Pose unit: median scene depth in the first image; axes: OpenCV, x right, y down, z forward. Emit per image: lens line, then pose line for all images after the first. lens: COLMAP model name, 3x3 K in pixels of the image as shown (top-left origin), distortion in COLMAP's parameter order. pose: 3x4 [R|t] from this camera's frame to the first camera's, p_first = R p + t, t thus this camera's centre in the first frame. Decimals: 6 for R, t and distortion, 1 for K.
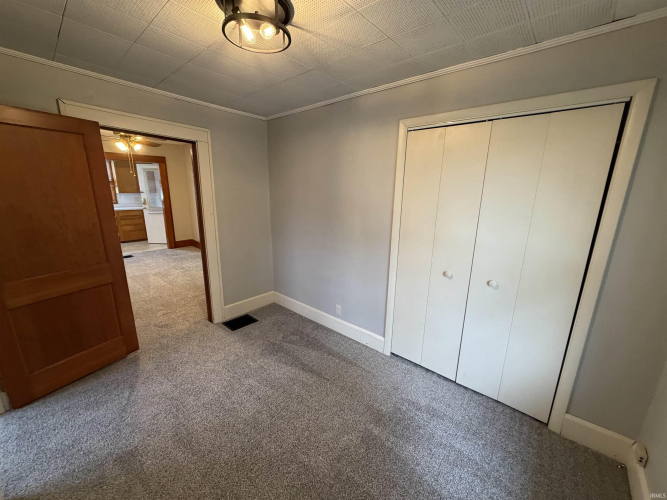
lens RADIAL K [[265.7, 0, 332.8], [0, 265.7, 253.9], [0, 0, 1]] dist [0.000266, 0.000070]
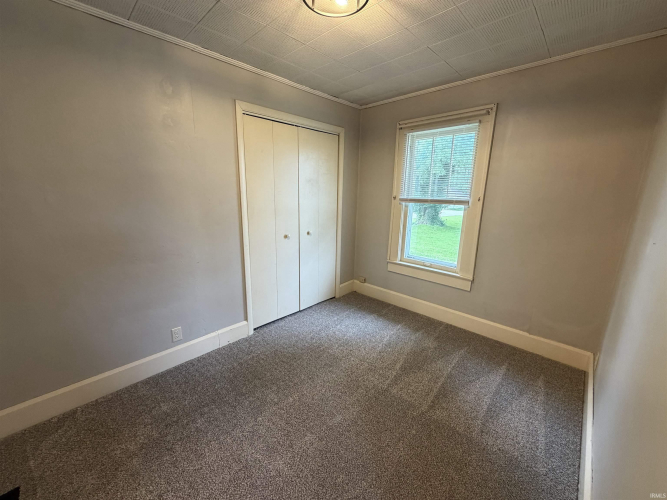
lens RADIAL K [[265.7, 0, 332.8], [0, 265.7, 249.7], [0, 0, 1]] dist [0.000266, 0.000070]
pose [[0.038981, -0.244512, 0.968862, -0.851677], [0.219504, 0.948011, 0.230419, -0.114603], [-0.974833, 0.203687, 0.090626, 0.663617]]
